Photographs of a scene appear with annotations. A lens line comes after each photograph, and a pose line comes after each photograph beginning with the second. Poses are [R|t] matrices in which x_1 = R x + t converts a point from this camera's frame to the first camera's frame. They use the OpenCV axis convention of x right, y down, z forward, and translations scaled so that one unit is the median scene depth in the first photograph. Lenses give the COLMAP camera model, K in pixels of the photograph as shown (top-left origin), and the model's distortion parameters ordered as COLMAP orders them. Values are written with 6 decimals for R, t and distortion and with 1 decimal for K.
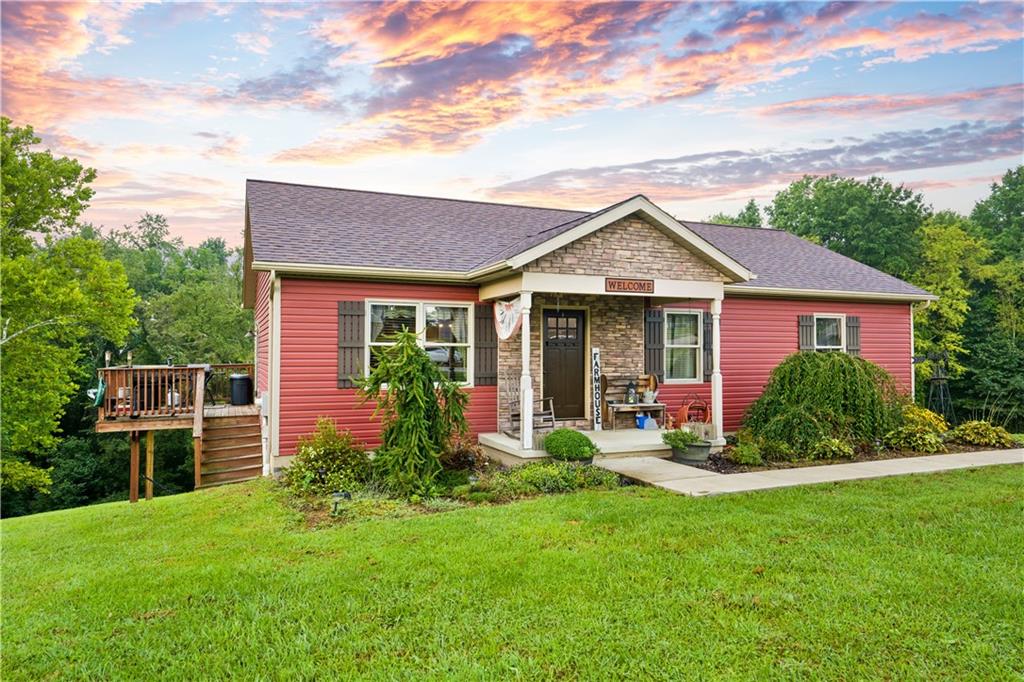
lens RADIAL K [[696.2, 0, 513.3], [0, 696.2, 338.7], [0, 0, 1]] dist [0.000613, 0.000629]
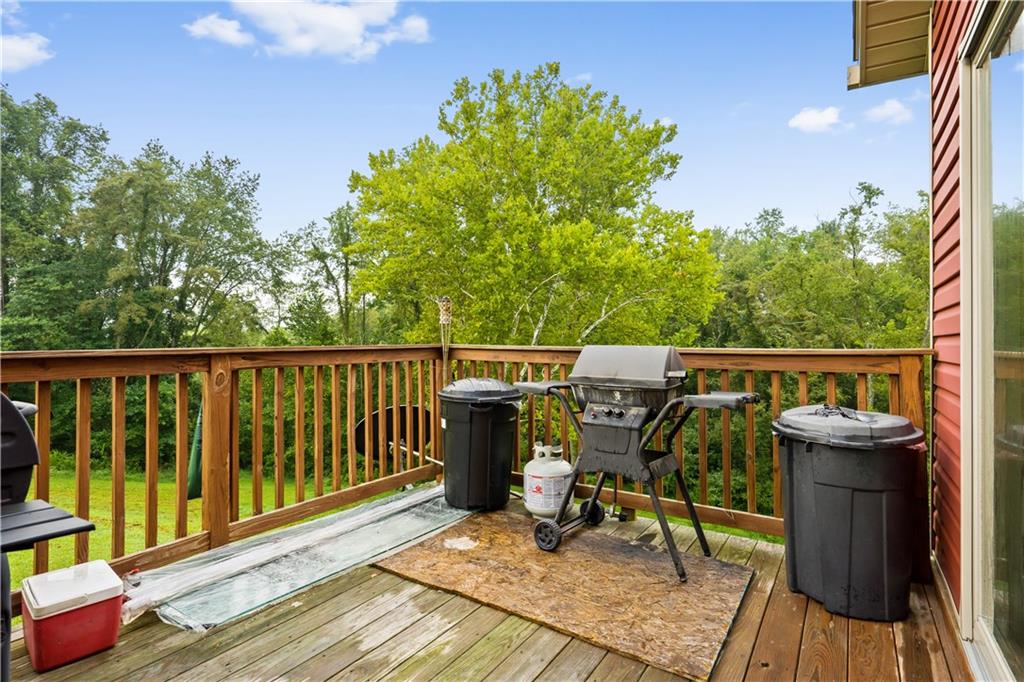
lens RADIAL K [[525.2, 0, 514.1], [0, 525.2, 330.9], [0, 0, 1]] dist [-0.003402, -0.000149]
pose [[0.578400, 0.001998, -0.815751, -0.114638], [0.005072, 0.999969, 0.006046, 0.010297], [0.815737, -0.007634, 0.578372, 0.294832]]
